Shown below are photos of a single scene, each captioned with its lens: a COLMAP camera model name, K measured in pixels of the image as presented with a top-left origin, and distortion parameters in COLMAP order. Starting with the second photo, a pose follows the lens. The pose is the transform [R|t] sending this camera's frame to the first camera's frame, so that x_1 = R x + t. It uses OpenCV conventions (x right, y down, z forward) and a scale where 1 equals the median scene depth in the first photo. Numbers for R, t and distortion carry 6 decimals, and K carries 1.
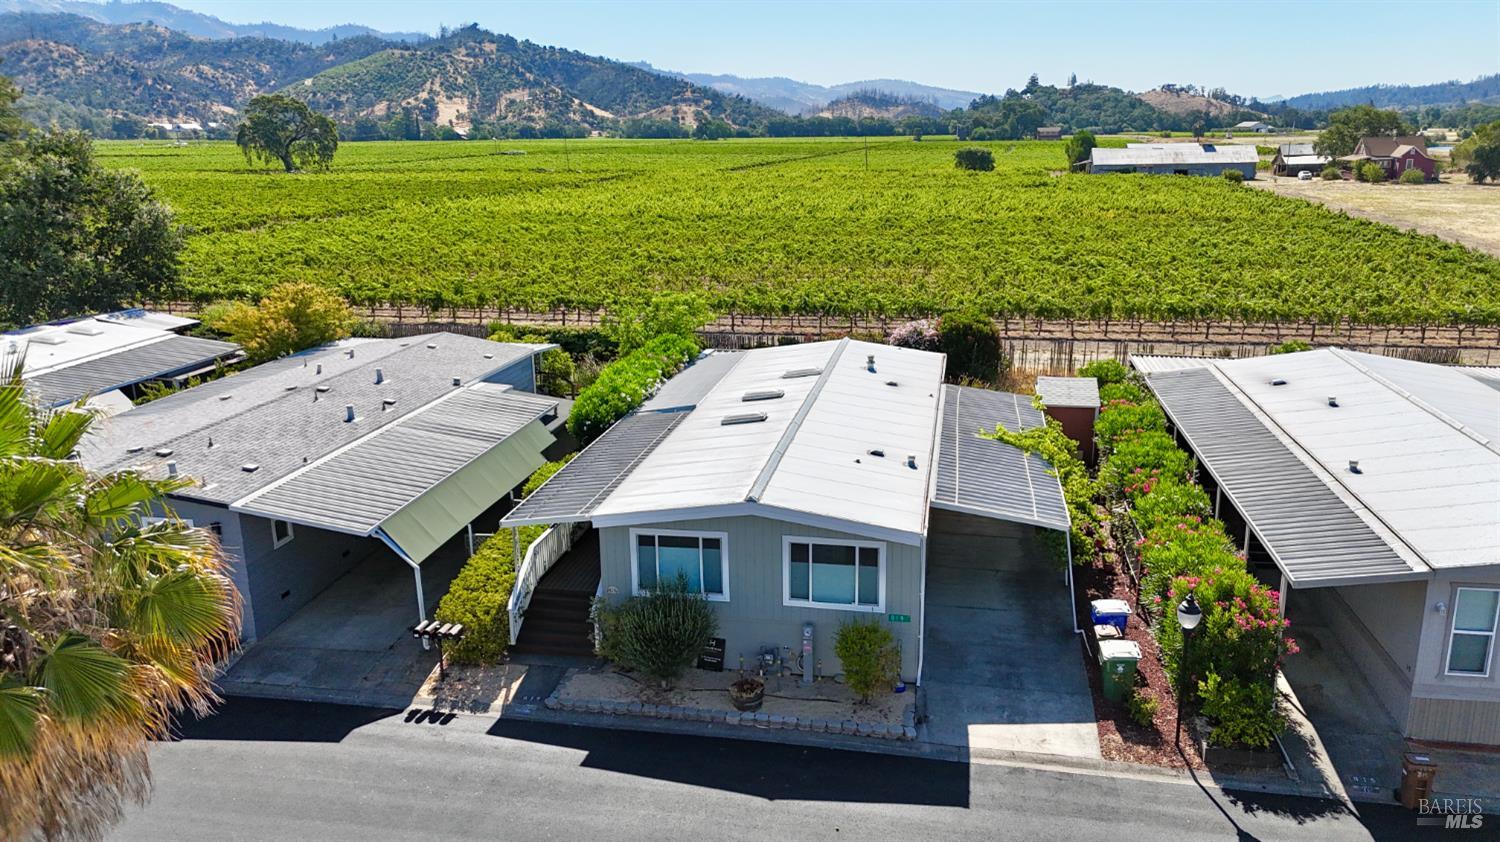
lens RADIAL K [[1104.2, 0, 755.8], [0, 1104.2, 424.1], [0, 0, 1]] dist [0.028188, -0.001554]
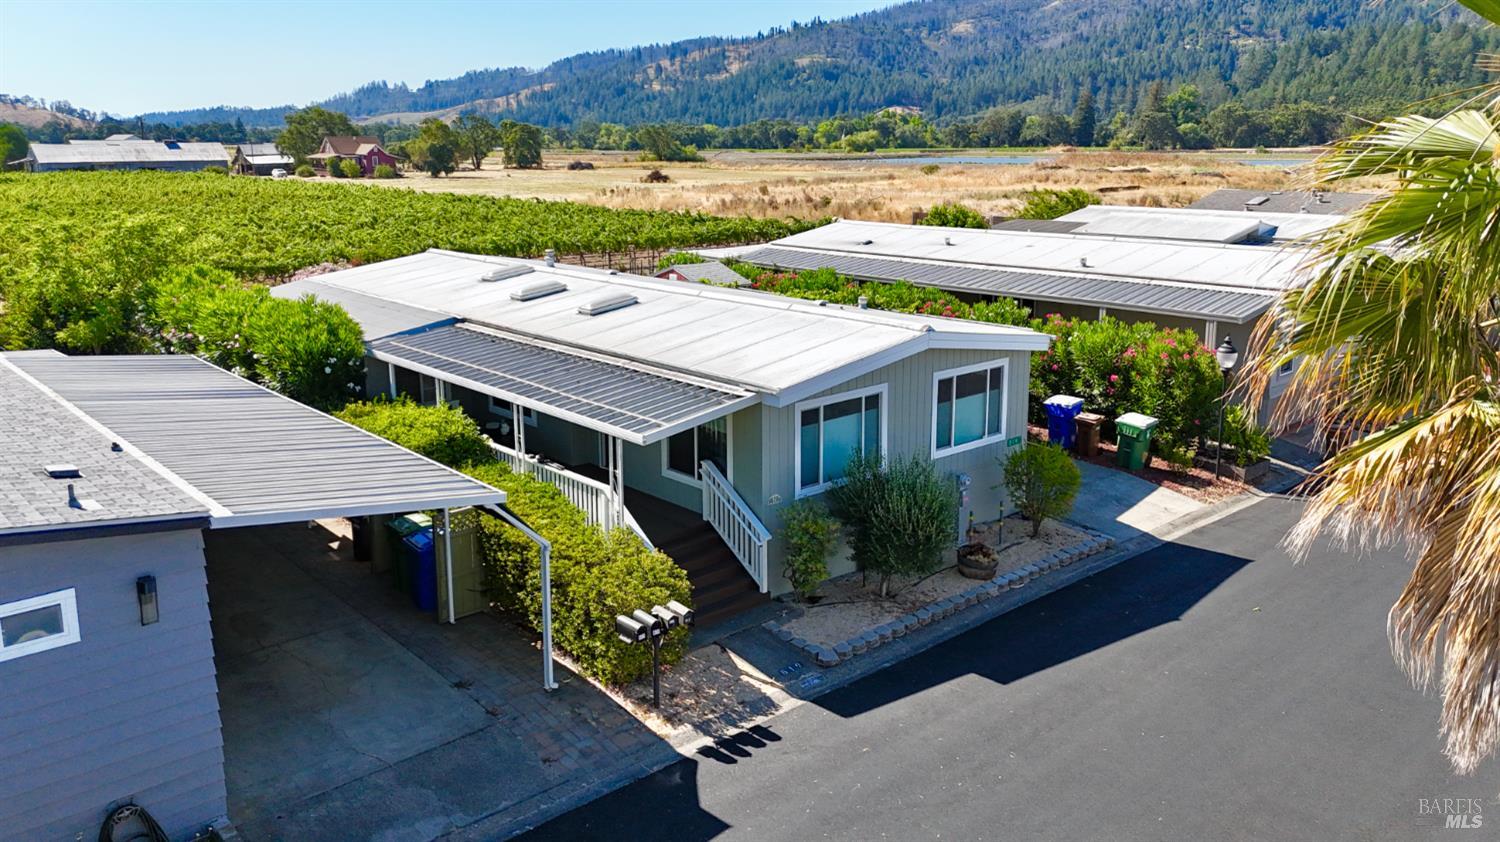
lens RADIAL K [[1104.2, 0, 755.8], [0, 1104.2, 424.1], [0, 0, 1]] dist [0.028188, -0.001554]
pose [[0.614889, -0.186887, 0.766149, -0.696620], [0.196944, 0.977122, 0.080289, 0.045214], [-0.763626, 0.101520, 0.637628, 0.573150]]
